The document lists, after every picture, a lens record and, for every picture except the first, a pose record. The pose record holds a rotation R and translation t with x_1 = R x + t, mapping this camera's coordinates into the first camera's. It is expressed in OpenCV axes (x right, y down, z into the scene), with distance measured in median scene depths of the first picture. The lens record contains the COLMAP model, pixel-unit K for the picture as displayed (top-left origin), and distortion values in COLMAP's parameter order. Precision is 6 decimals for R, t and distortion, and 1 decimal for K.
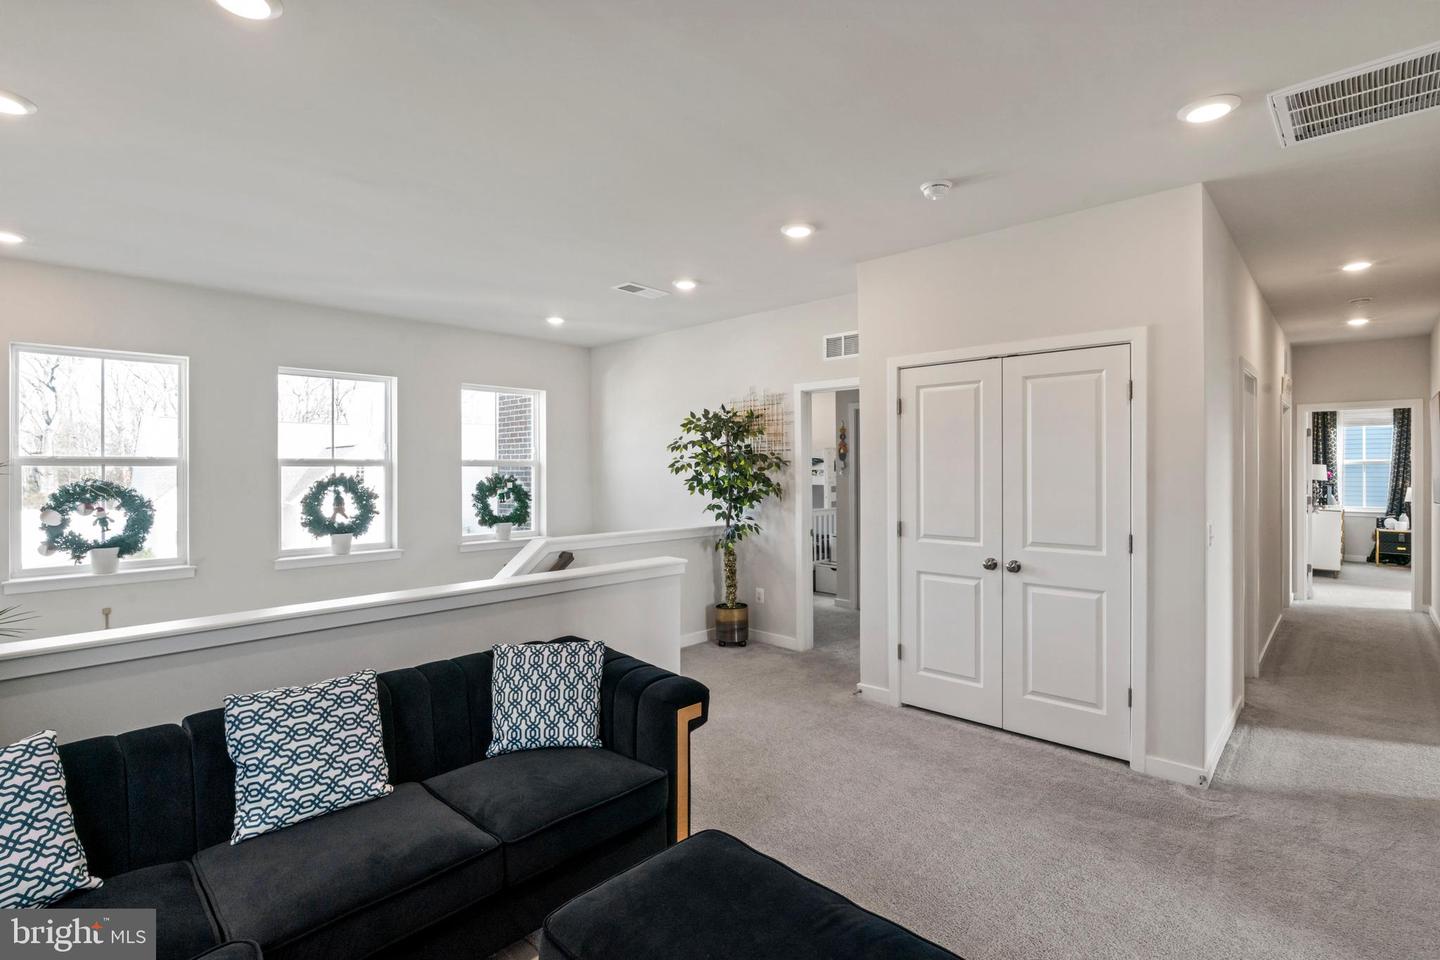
lens RADIAL K [[660.8, 0, 717.0], [0, 660.8, 476.0], [0, 0, 1]] dist [-0.003851, -0.002002]
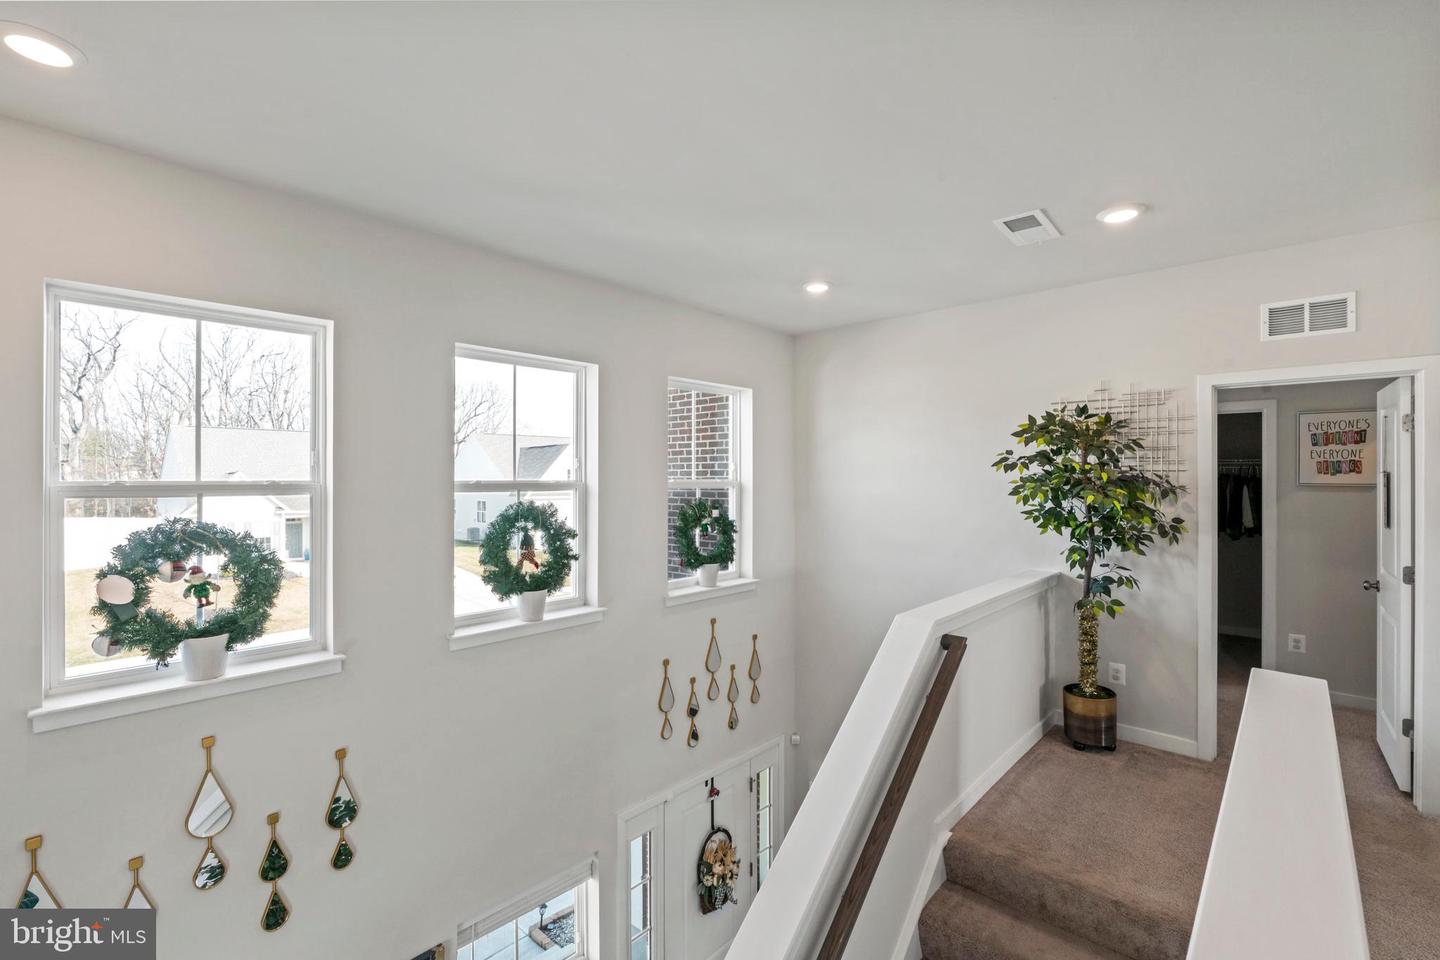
lens RADIAL K [[622.4, 0, 723.9], [0, 622.4, 482.1], [0, 0, 1]] dist [-0.010123, -0.000214]
pose [[0.999812, 0.002785, 0.019207, -0.386783], [-0.002714, 0.999990, -0.003678, -0.023042], [-0.019218, 0.003626, 0.999809, 0.353865]]
